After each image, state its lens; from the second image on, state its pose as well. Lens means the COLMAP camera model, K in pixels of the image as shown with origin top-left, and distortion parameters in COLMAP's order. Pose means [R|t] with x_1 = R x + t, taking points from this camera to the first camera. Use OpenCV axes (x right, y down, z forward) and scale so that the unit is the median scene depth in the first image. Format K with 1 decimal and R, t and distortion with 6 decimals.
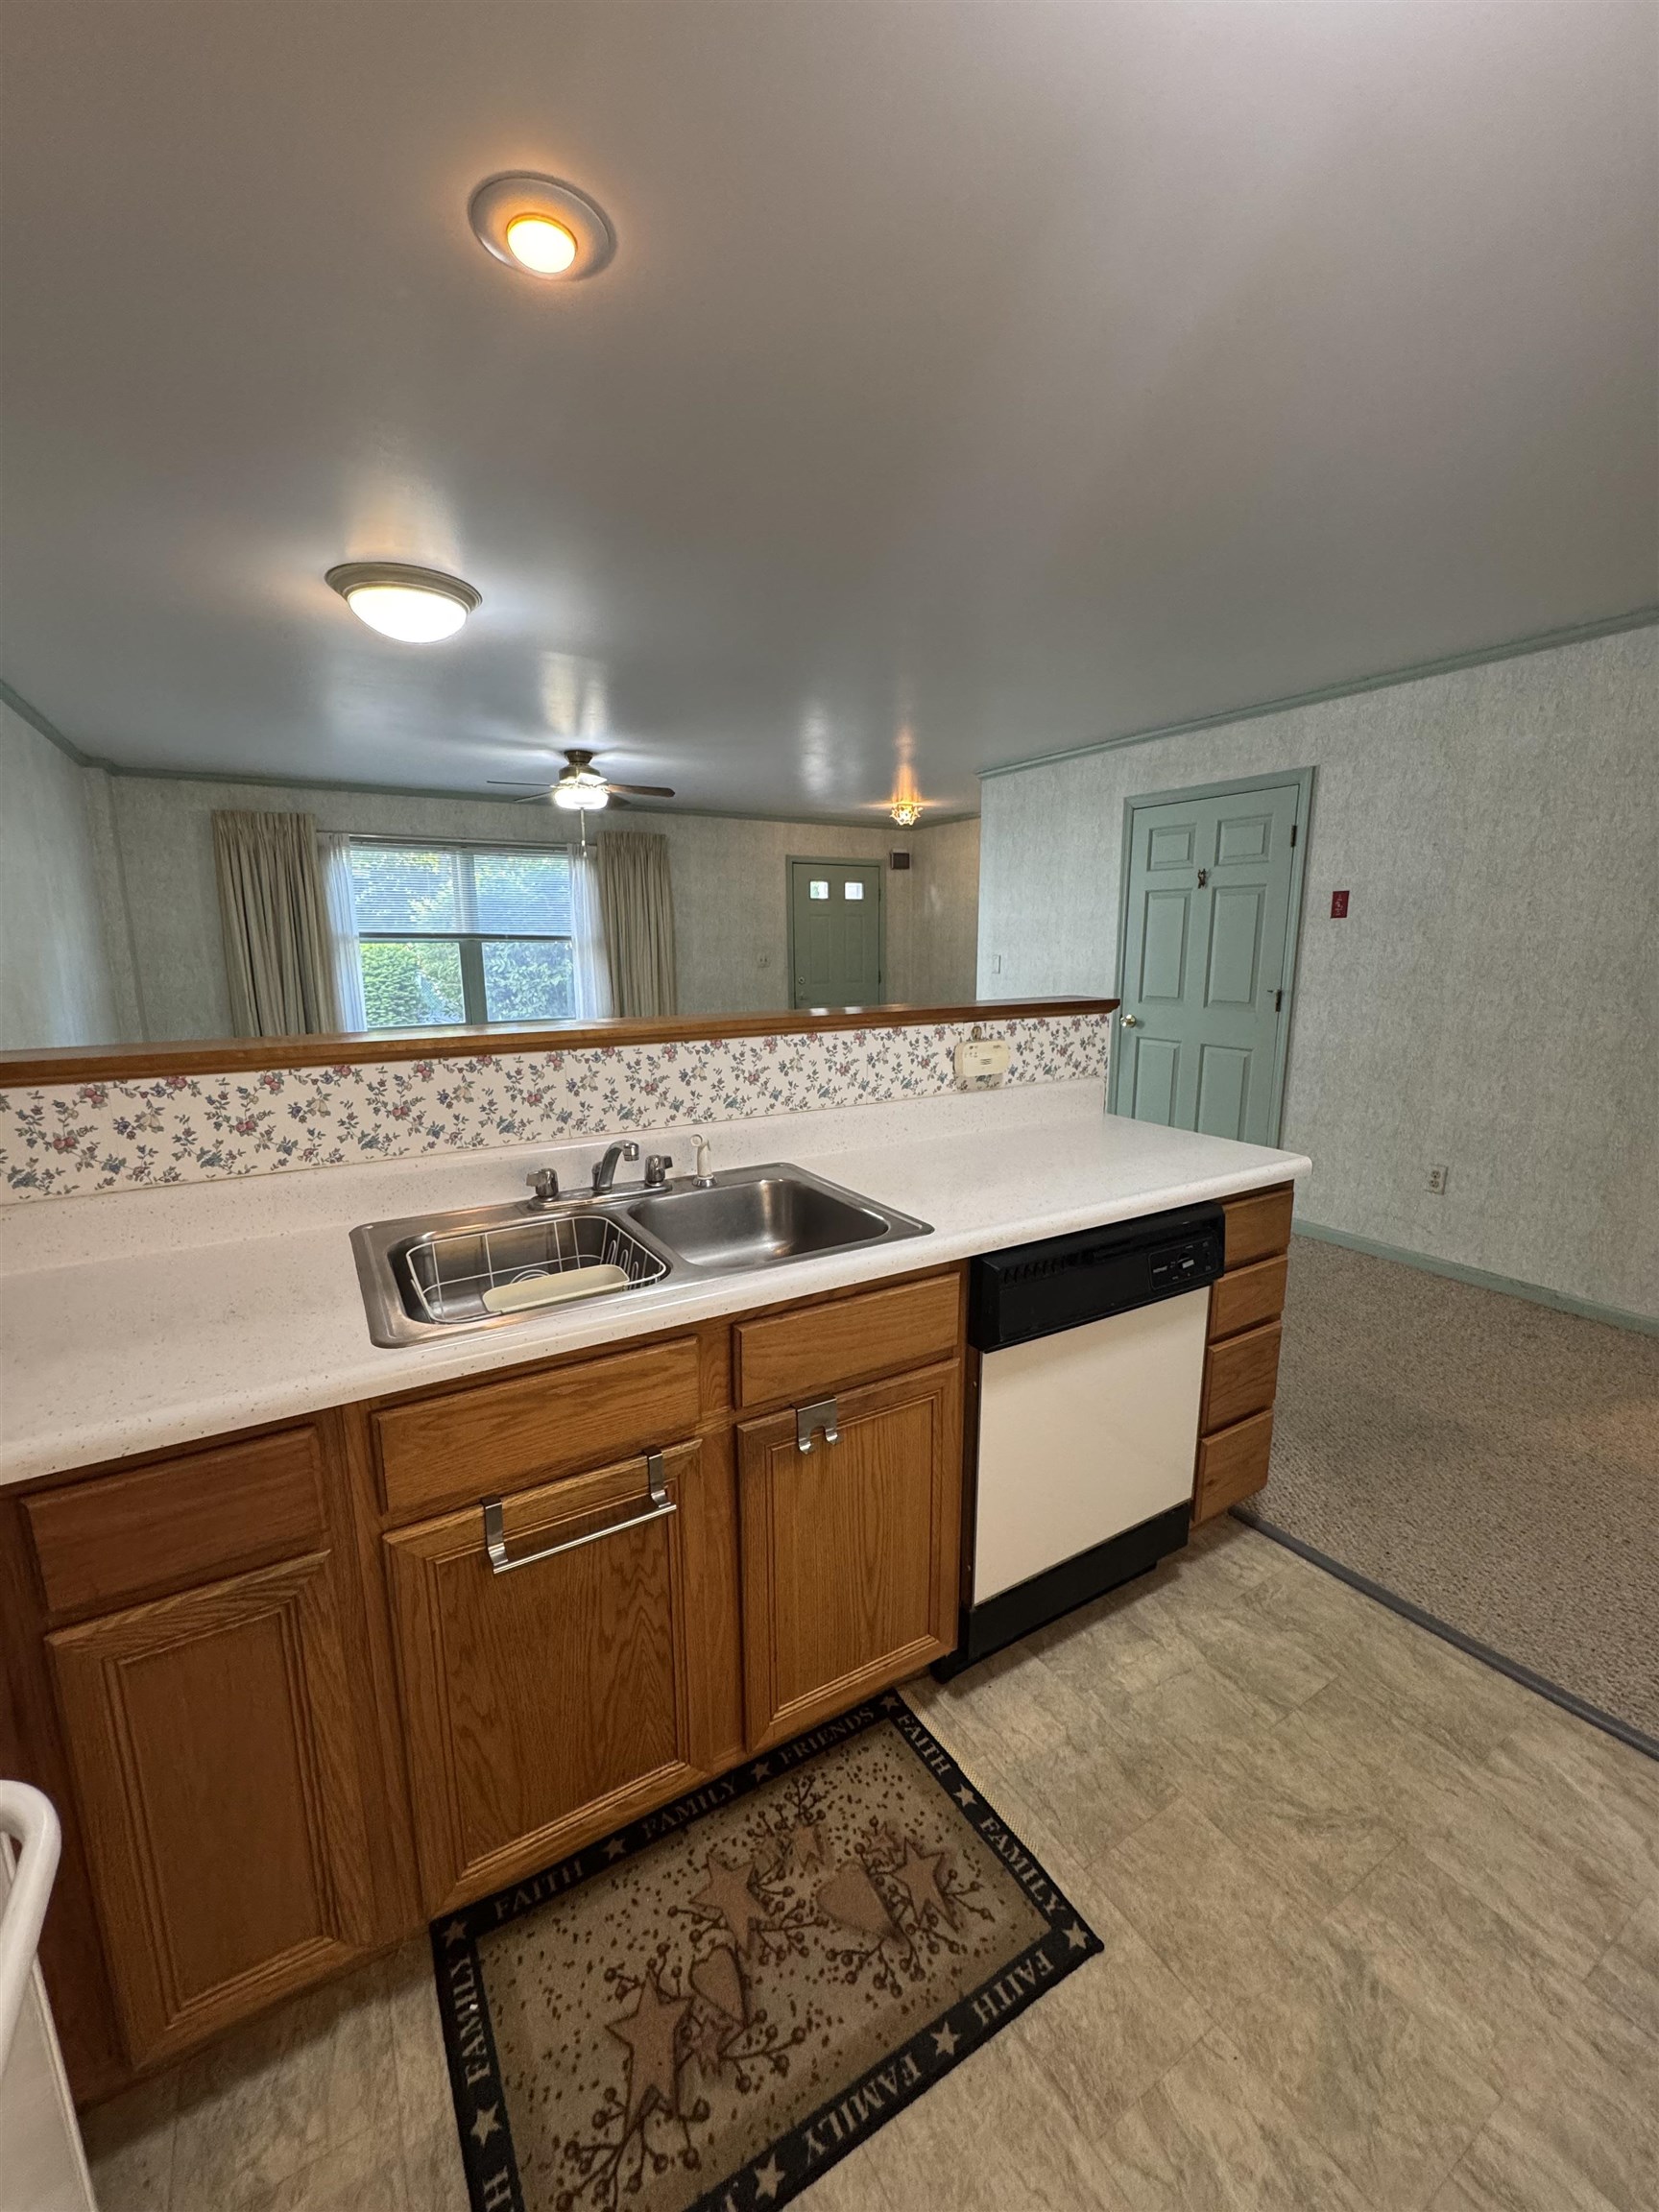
lens RADIAL K [[889.2, 0, 825.9], [0, 889.2, 1109.6], [0, 0, 1]] dist [0.002747, 0.000373]
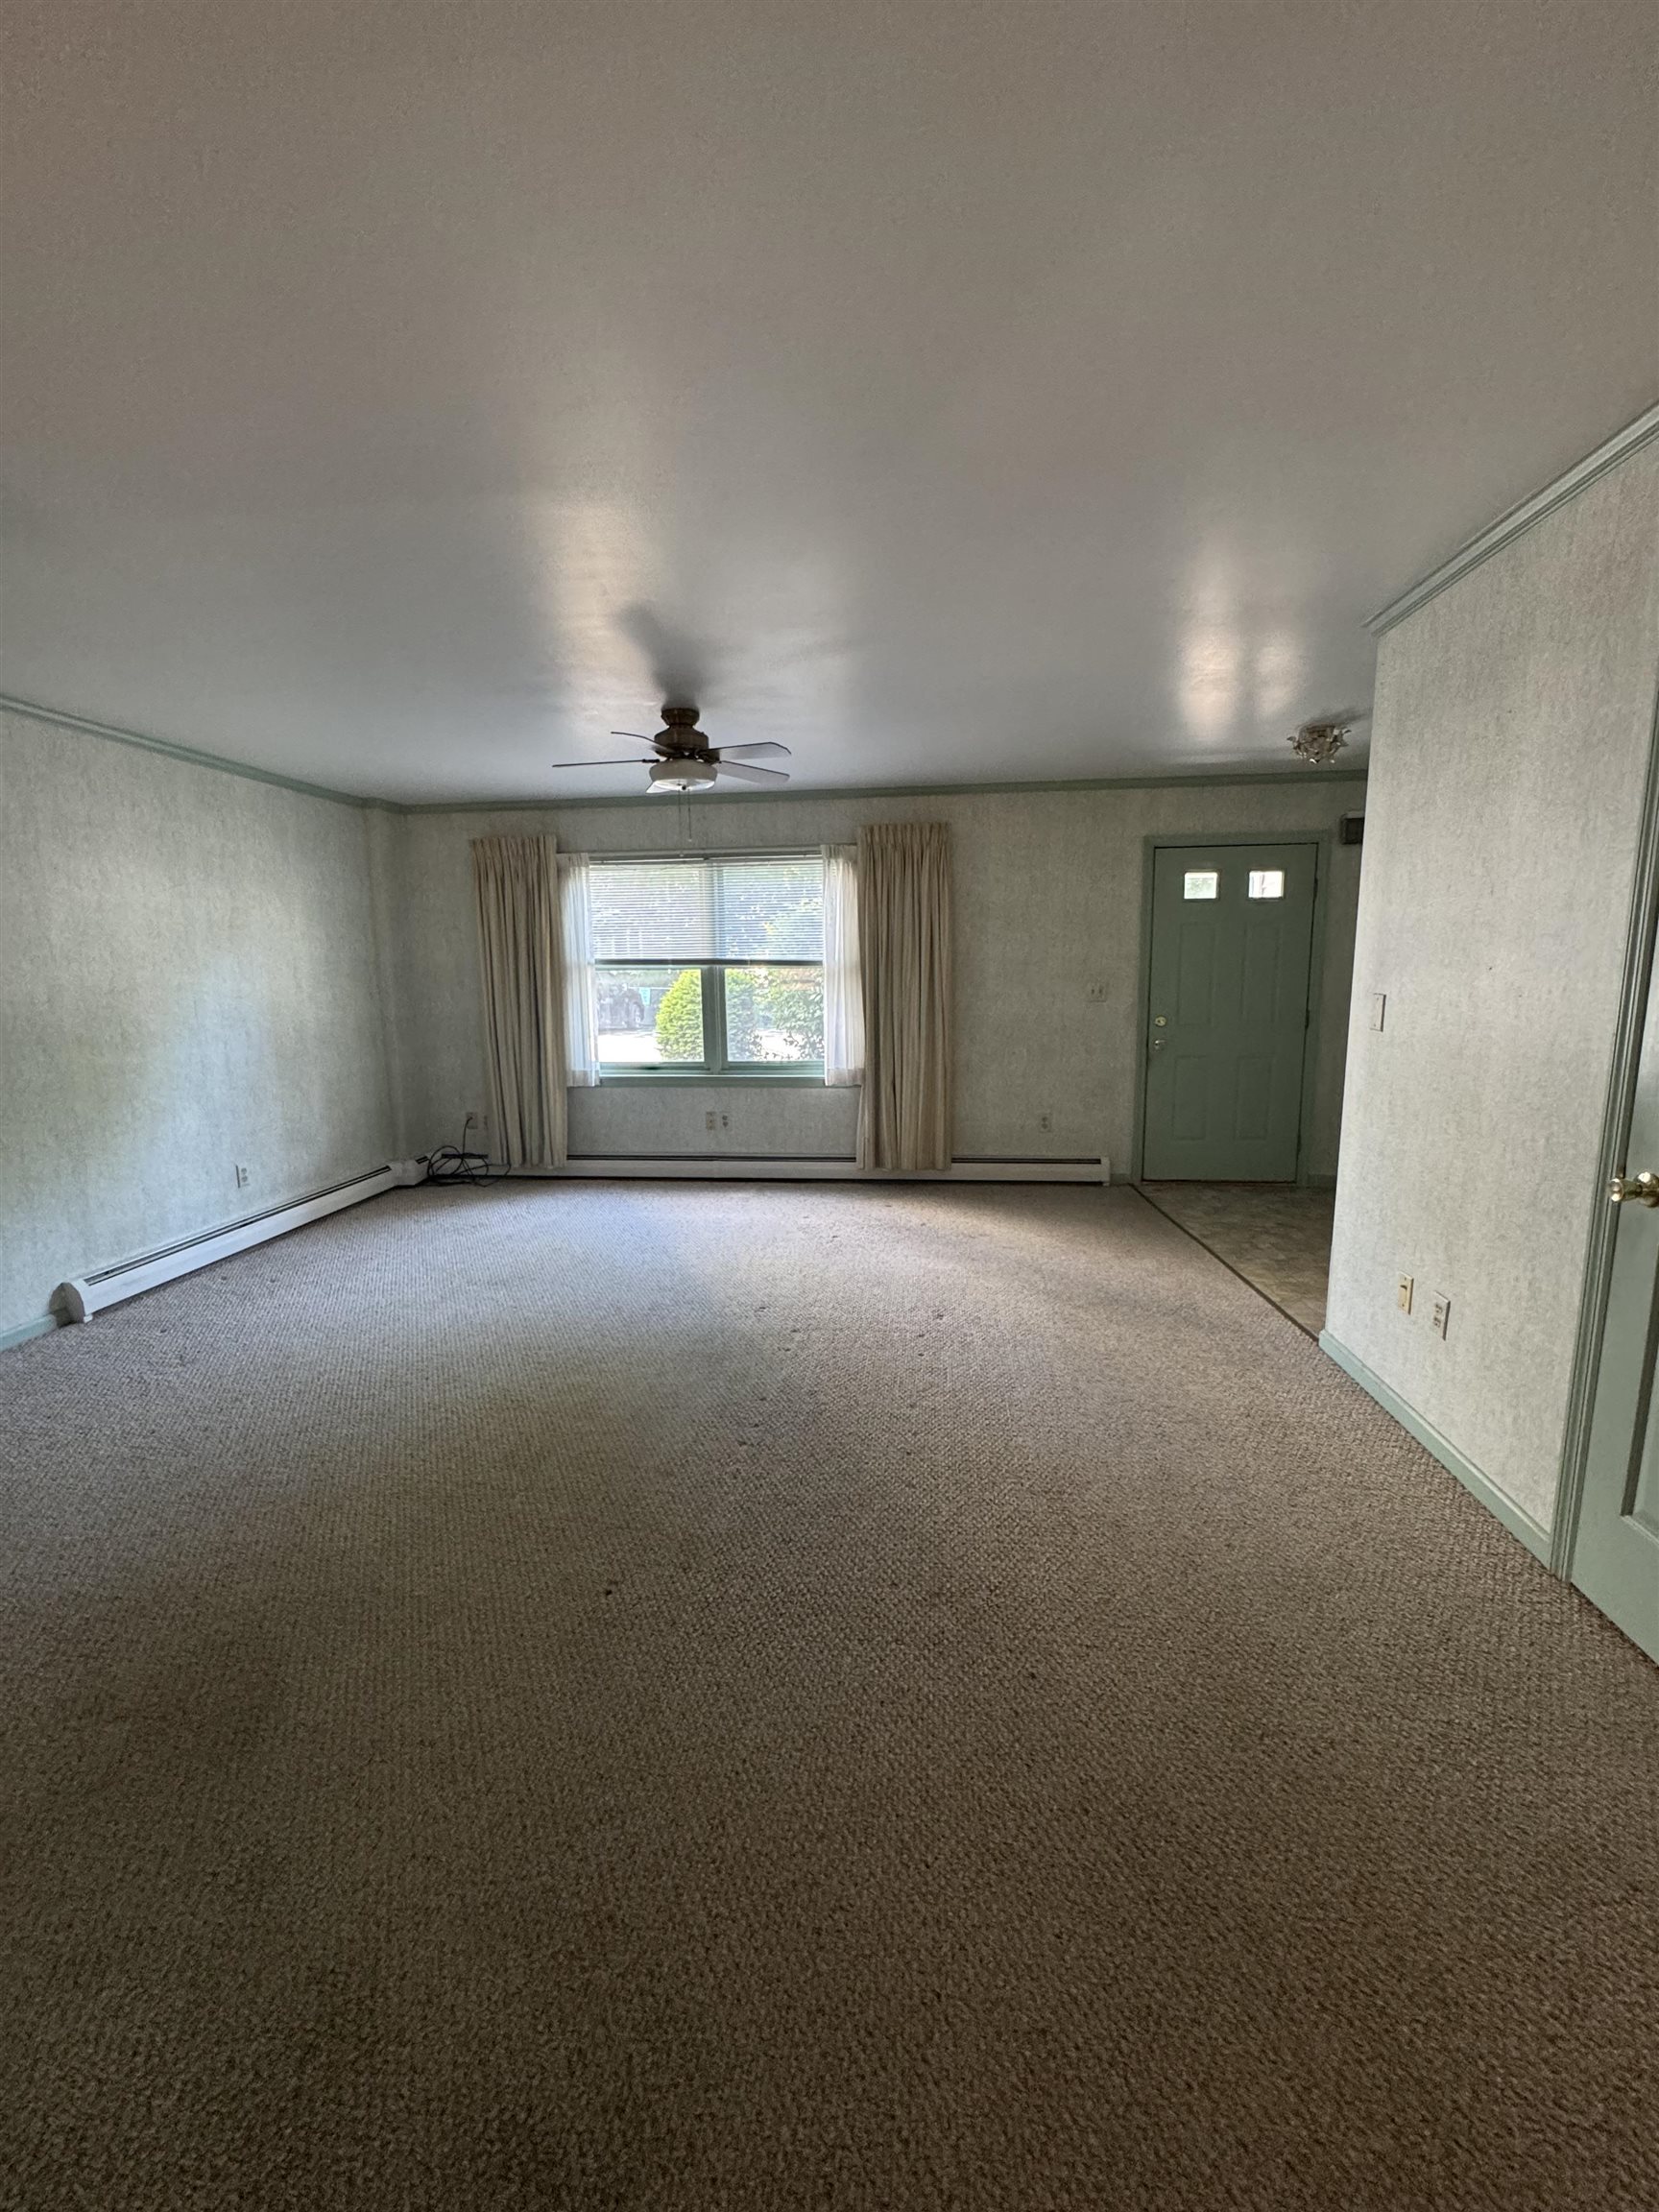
lens RADIAL K [[889.2, 0, 843.6], [0, 889.2, 1109.0], [0, 0, 1]] dist [0.002747, 0.000373]
pose [[0.817855, 0.082048, -0.569545, 0.201751], [-0.095002, 0.995453, 0.006983, -0.071477], [0.567528, 0.048397, 0.821931, 0.371343]]
